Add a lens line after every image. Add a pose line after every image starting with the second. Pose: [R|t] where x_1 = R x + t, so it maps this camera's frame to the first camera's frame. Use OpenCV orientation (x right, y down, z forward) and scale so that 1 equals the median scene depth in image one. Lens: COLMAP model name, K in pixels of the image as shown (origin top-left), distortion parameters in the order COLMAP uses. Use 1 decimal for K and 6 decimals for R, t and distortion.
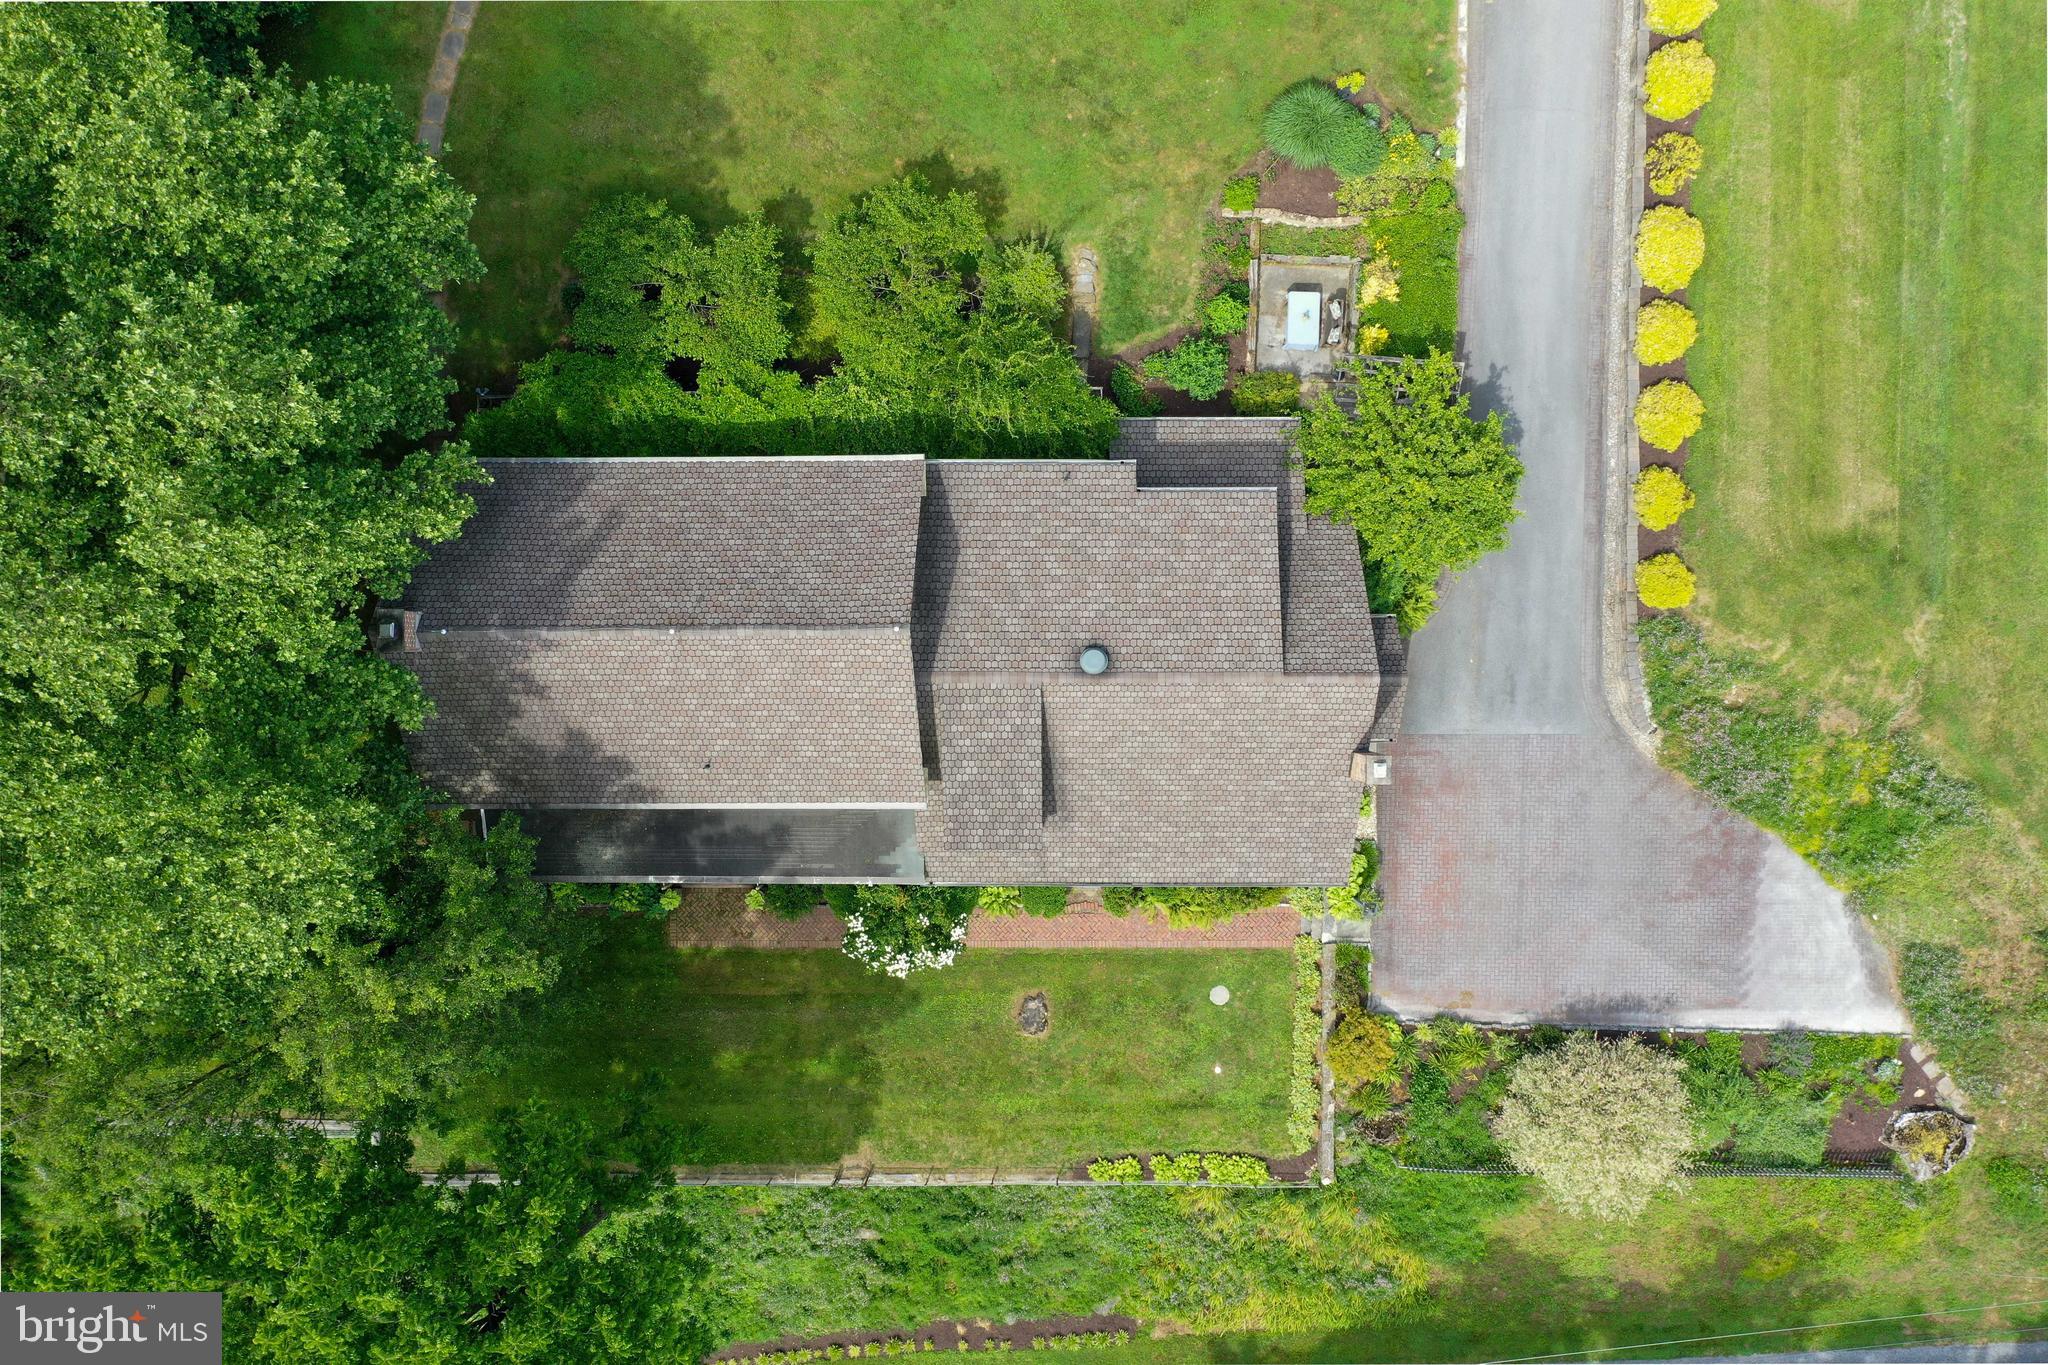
lens RADIAL K [[1646.0, 0, 1024.0], [0, 1646.0, 682.5], [0, 0, 1]] dist [-0.084051, 0.000917]
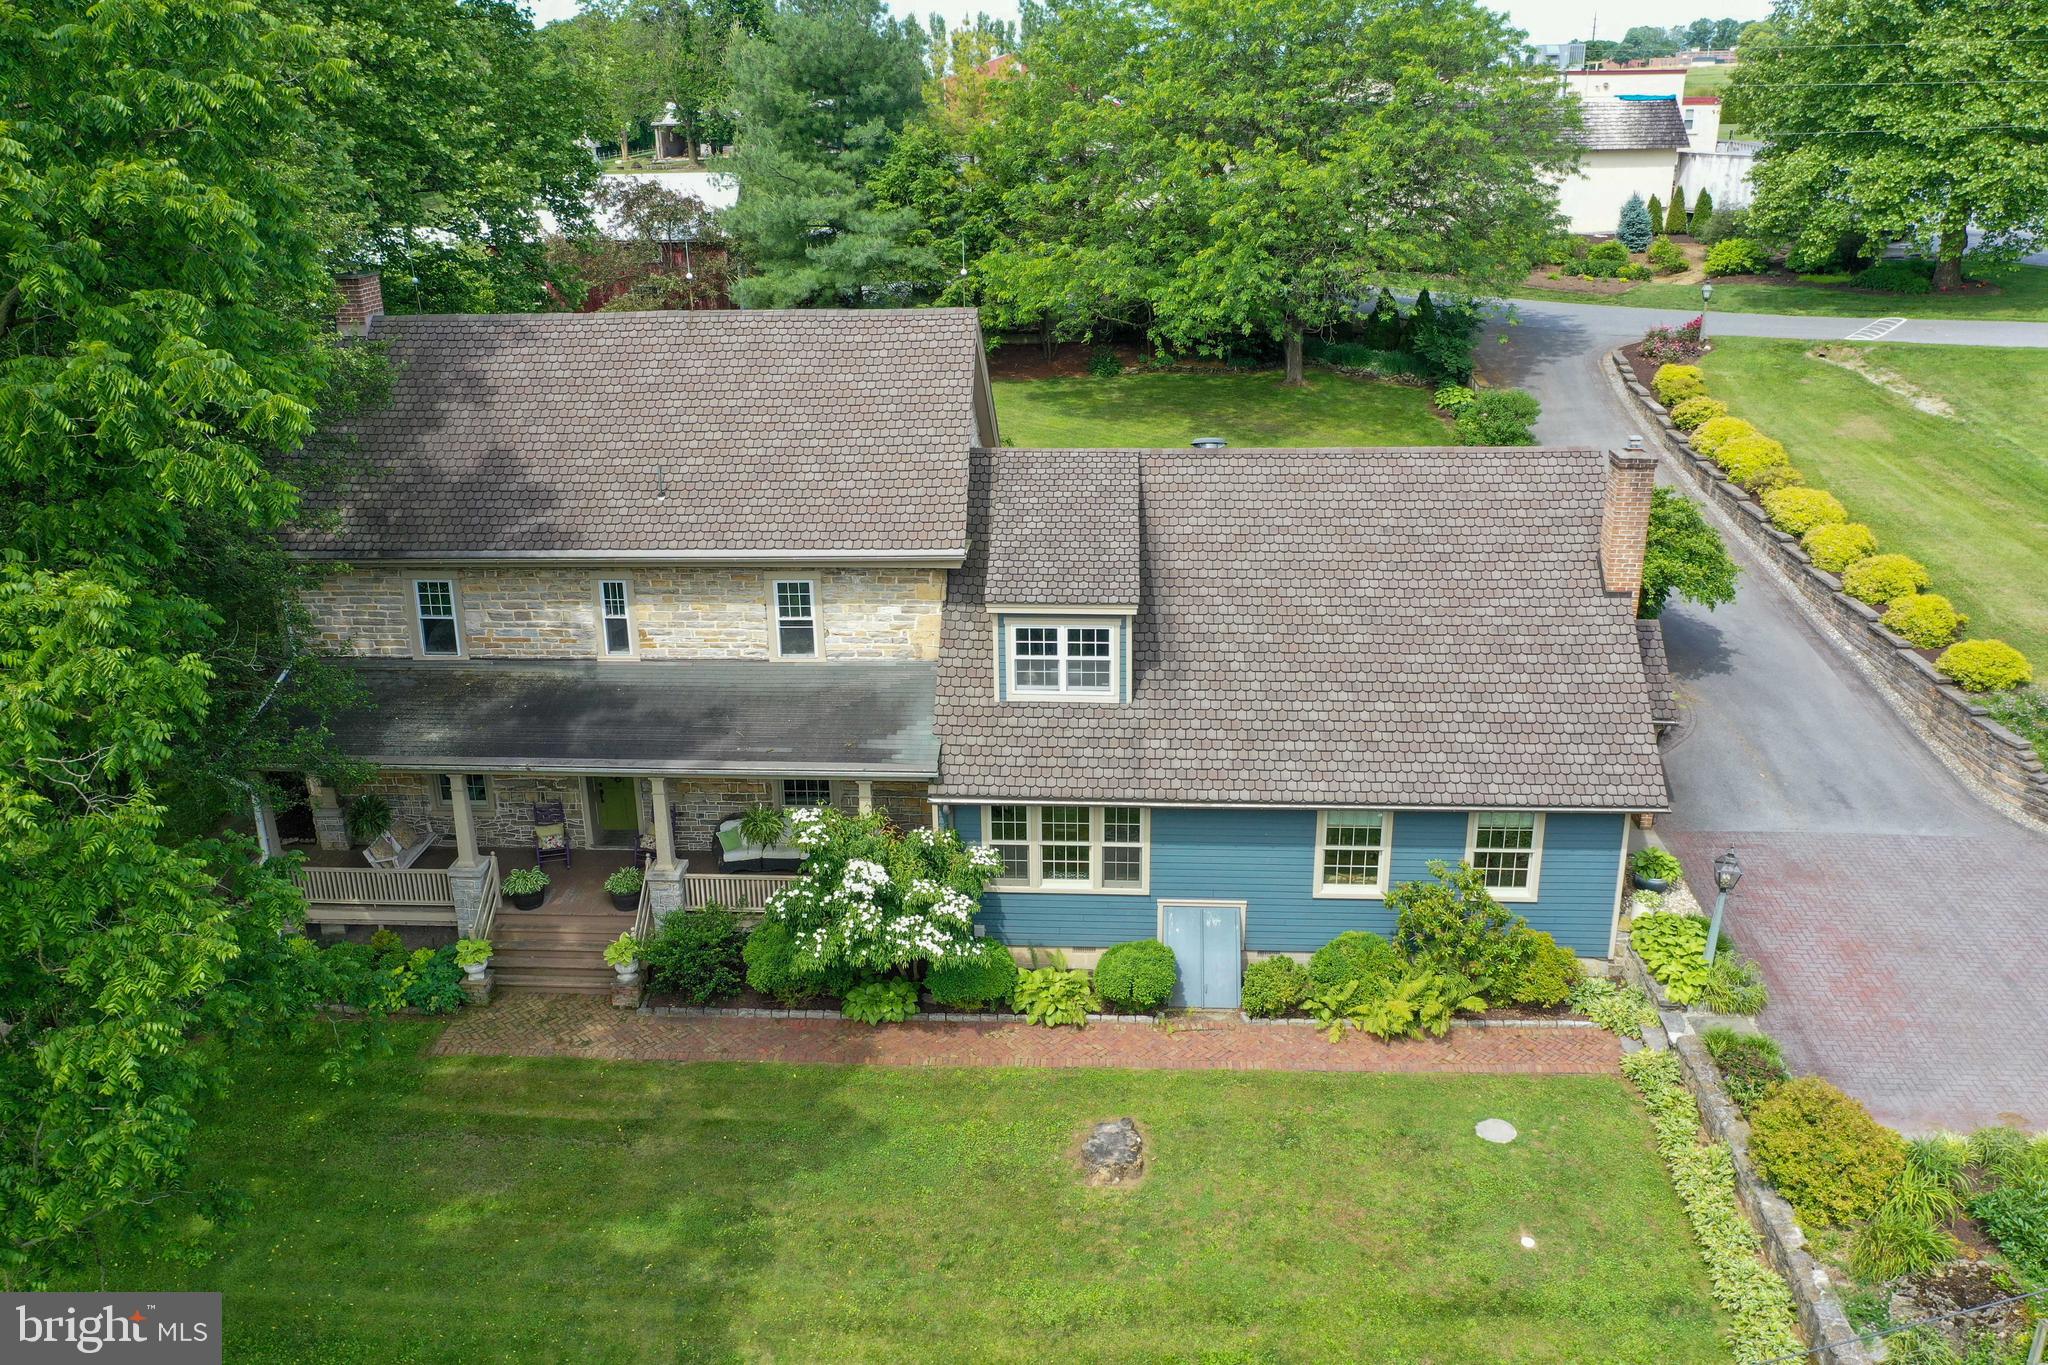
lens RADIAL K [[1594.5, 0, 1020.0], [0, 1594.5, 670.6], [0, 0, 1]] dist [-0.010535, 0.001392]
pose [[0.997664, 0.027713, -0.062433, 0.004632], [-0.068110, 0.334174, -0.940047, 0.662360], [-0.005188, 0.942104, 0.335281, 0.787397]]
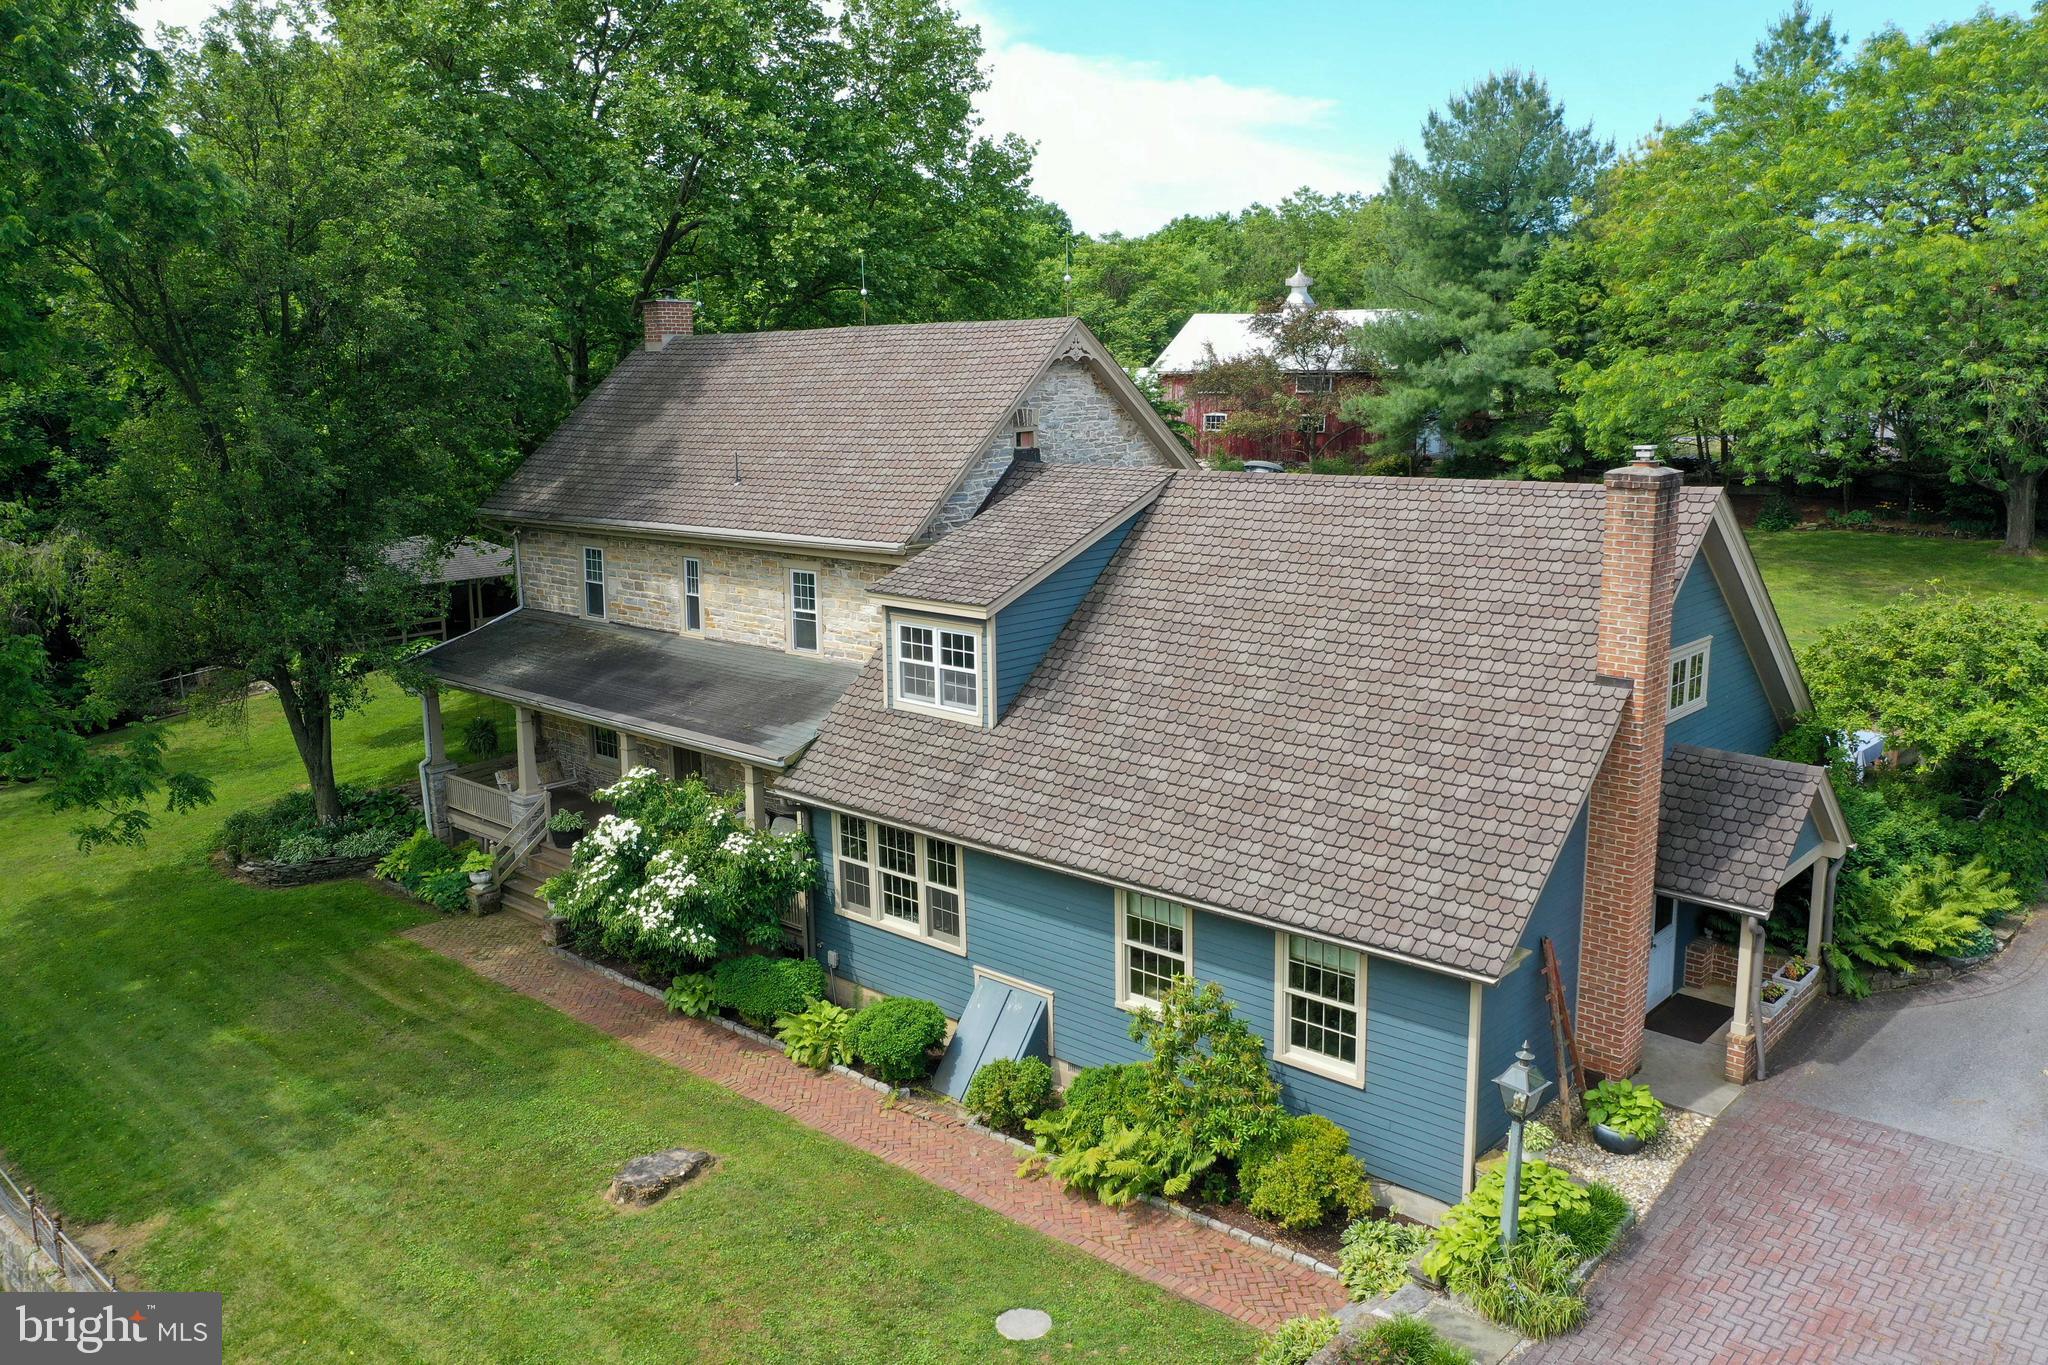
lens RADIAL K [[1594.5, 0, 1020.0], [0, 1594.5, 670.6], [0, 0, 1]] dist [-0.010535, 0.001392]
pose [[0.736626, 0.137309, -0.662215, 0.358672], [-0.676301, 0.149829, -0.721227, 0.456009], [0.000188, 0.979131, 0.203231, 0.879414]]
